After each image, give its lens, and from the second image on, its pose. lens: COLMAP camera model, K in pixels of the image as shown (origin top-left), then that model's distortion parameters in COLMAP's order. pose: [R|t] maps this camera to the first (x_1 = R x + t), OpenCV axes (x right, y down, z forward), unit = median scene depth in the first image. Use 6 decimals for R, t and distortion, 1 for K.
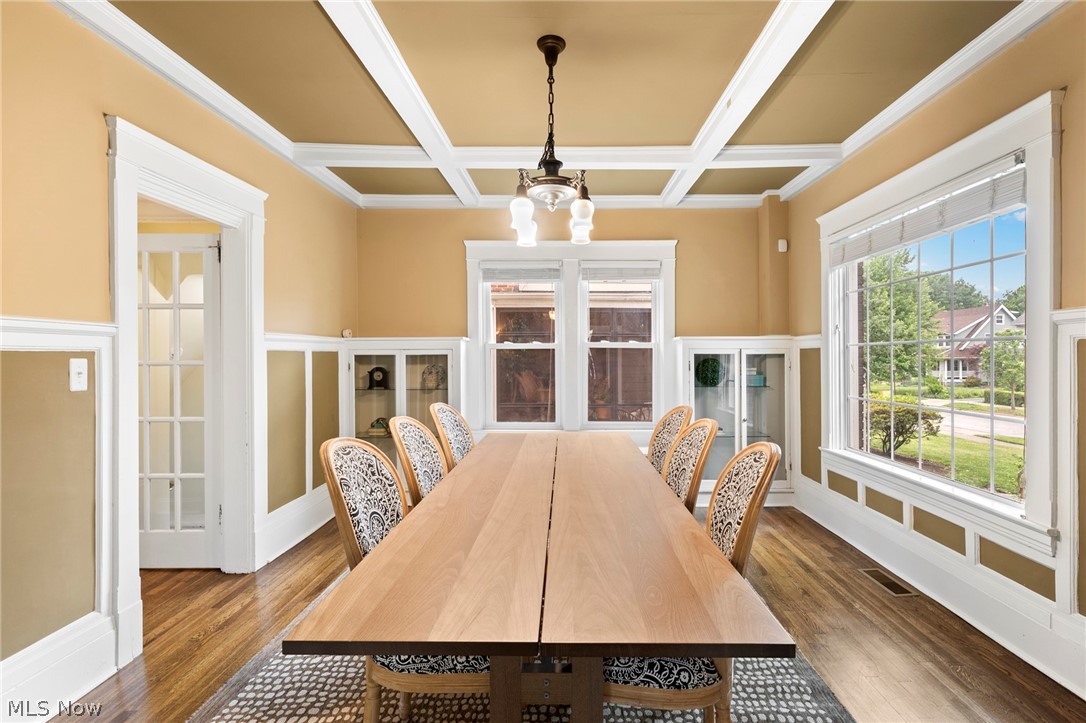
lens RADIAL K [[495.5, 0, 577.1], [0, 495.5, 353.5], [0, 0, 1]] dist [-0.002228, -0.000134]
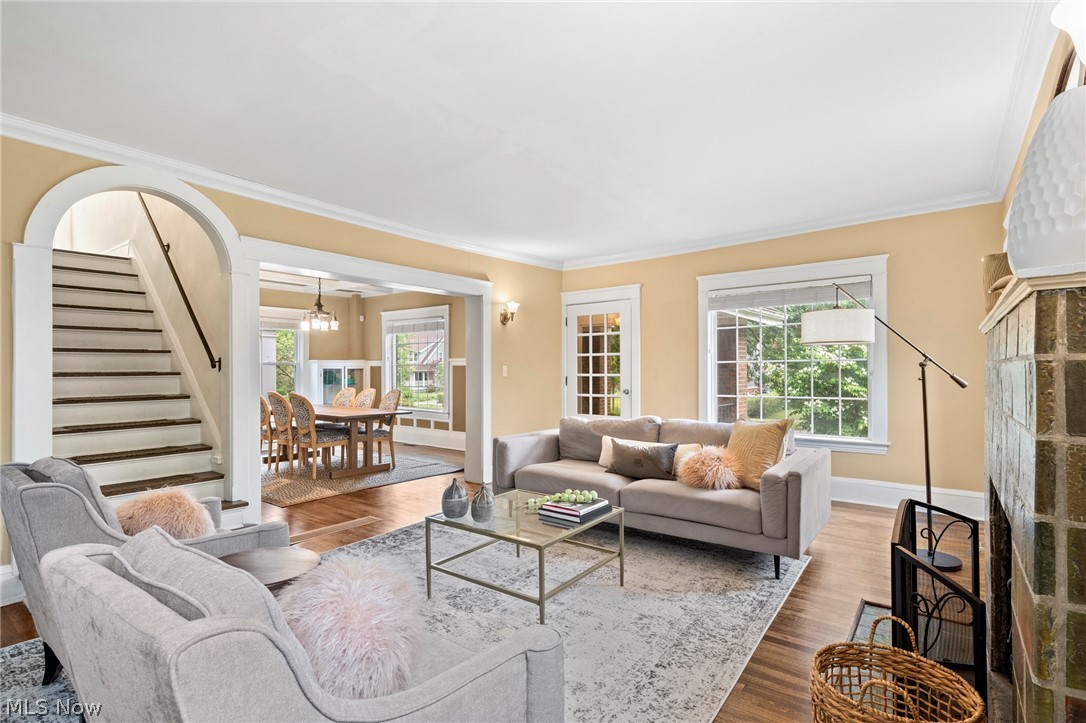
lens RADIAL K [[517.9, 0, 545.0], [0, 517.9, 365.9], [0, 0, 1]] dist [0.000599, 0.001217]
pose [[0.628333, 0.004080, 0.777934, -0.885550], [-0.002986, 0.999992, -0.002834, -0.007914], [-0.777939, -0.000542, 0.628340, -1.096594]]
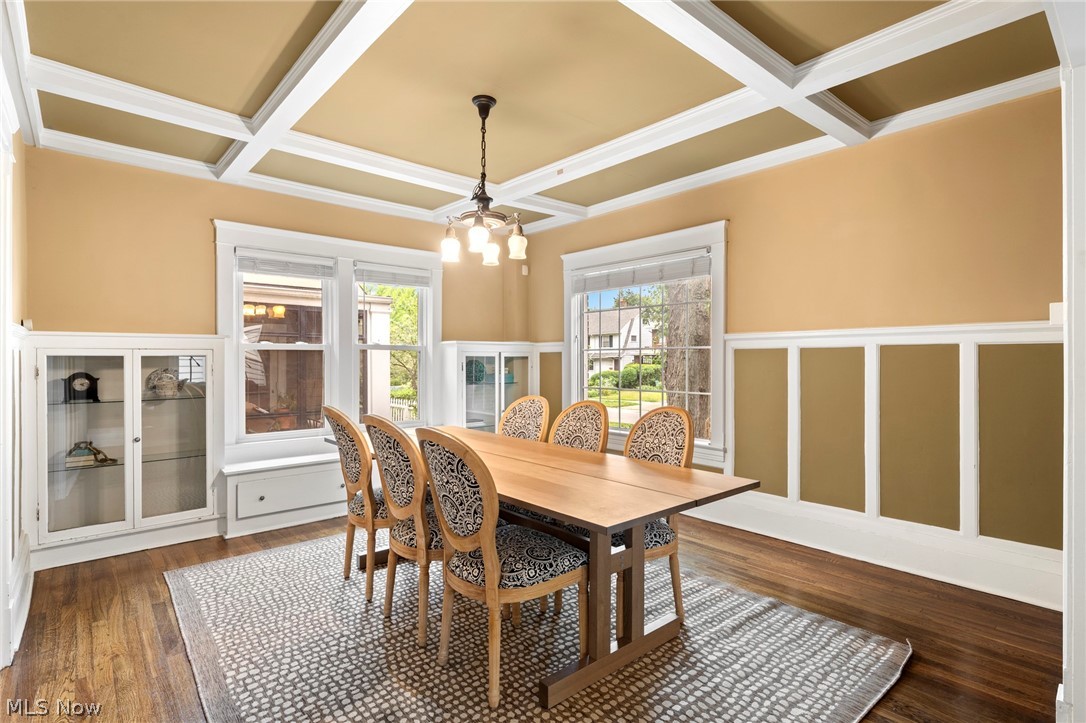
lens RADIAL K [[517.9, 0, 554.3], [0, 517.9, 358.3], [0, 0, 1]] dist [0.000599, 0.001217]
pose [[0.753666, 0.001318, 0.657256, -0.414108], [-0.003468, 0.999992, 0.001972, 0.002720], [-0.657249, -0.003766, 0.753665, -0.041433]]
